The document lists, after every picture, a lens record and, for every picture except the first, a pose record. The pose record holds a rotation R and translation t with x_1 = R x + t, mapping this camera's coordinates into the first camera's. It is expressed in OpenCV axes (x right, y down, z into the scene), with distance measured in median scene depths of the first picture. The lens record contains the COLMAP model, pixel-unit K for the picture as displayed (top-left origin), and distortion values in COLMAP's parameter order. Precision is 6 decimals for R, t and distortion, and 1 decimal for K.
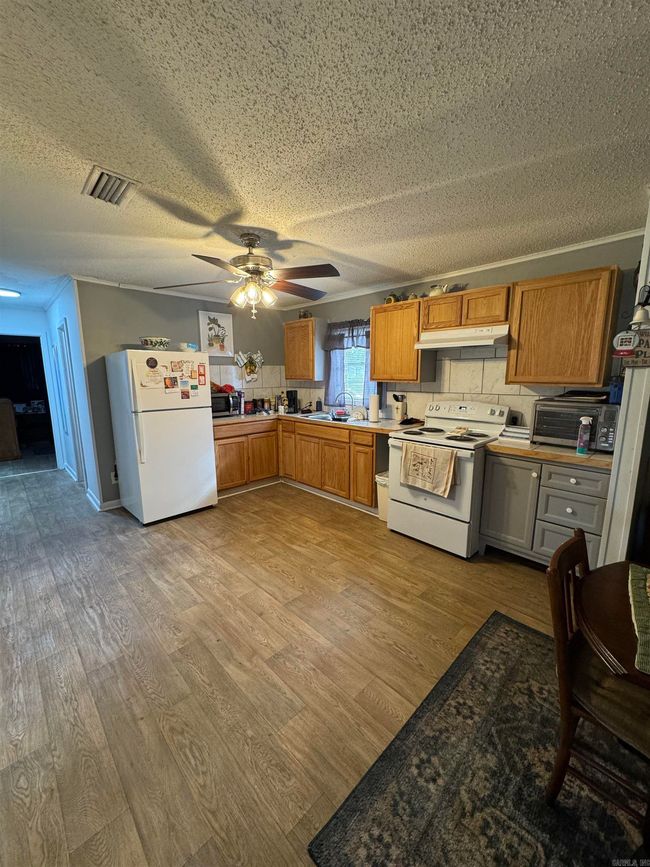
lens RADIAL K [[344.4, 0, 325.0], [0, 344.4, 433.5], [0, 0, 1]] dist [-0.003312, -0.000236]
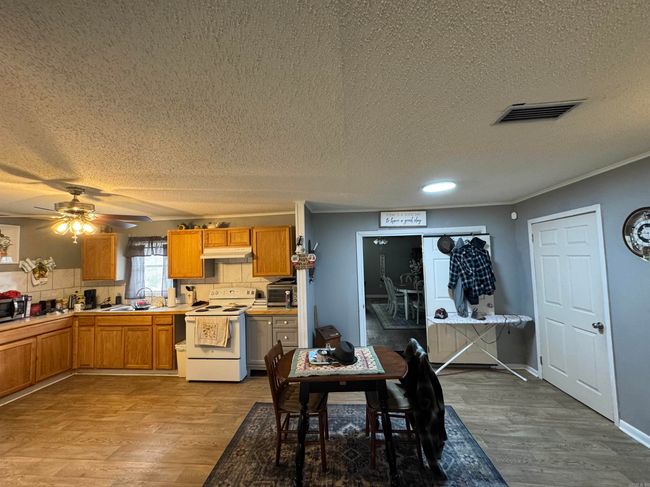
lens RADIAL K [[258.2, 0, 325.0], [0, 258.2, 243.5], [0, 0, 1]] dist [-0.003312, -0.000236]
pose [[0.756945, 0.017566, 0.653243, -0.088957], [0.138803, 0.972507, -0.186989, -0.001543], [-0.638568, 0.232212, 0.733695, -0.281474]]
